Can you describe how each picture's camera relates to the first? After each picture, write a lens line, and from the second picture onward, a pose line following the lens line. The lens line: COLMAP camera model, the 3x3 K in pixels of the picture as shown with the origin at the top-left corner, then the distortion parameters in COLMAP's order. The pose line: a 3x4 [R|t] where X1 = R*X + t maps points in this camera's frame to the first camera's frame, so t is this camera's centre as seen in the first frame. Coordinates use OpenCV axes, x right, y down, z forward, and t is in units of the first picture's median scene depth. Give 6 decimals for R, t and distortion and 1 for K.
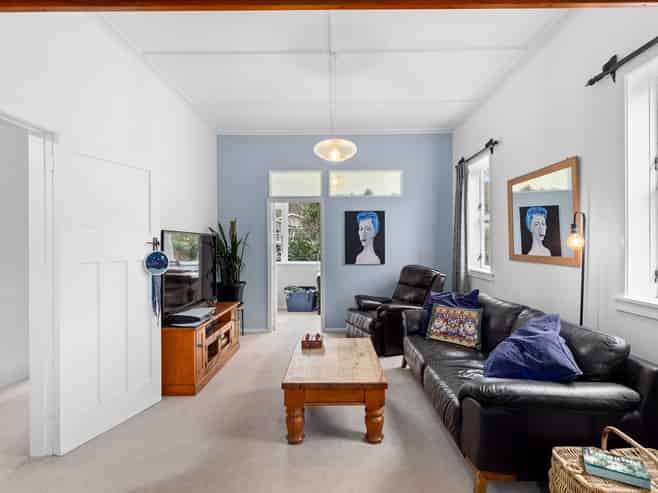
lens RADIAL K [[366.0, 0, 329.0], [0, 366.0, 246.5], [0, 0, 1]] dist [-0.001966, 0.000347]
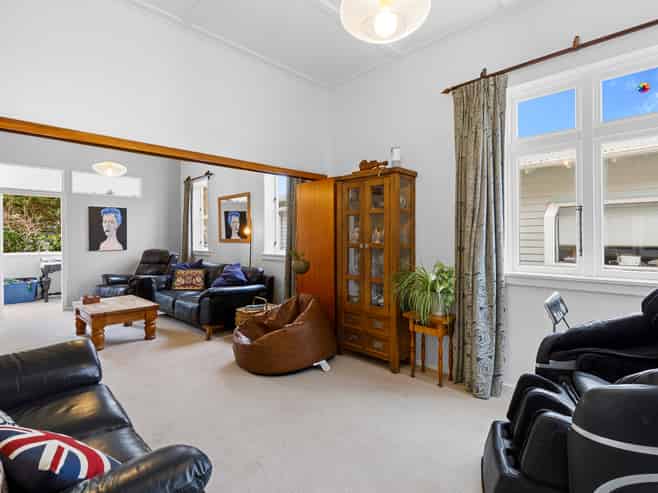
lens RADIAL K [[325.9, 0, 330.2], [0, 325.9, 234.7], [0, 0, 1]] dist [-0.002968, -0.000554]
pose [[0.701142, 0.002584, 0.713017, -0.186470], [0.008649, 0.999889, -0.012128, 0.018219], [-0.712969, 0.014670, 0.701042, -0.358330]]
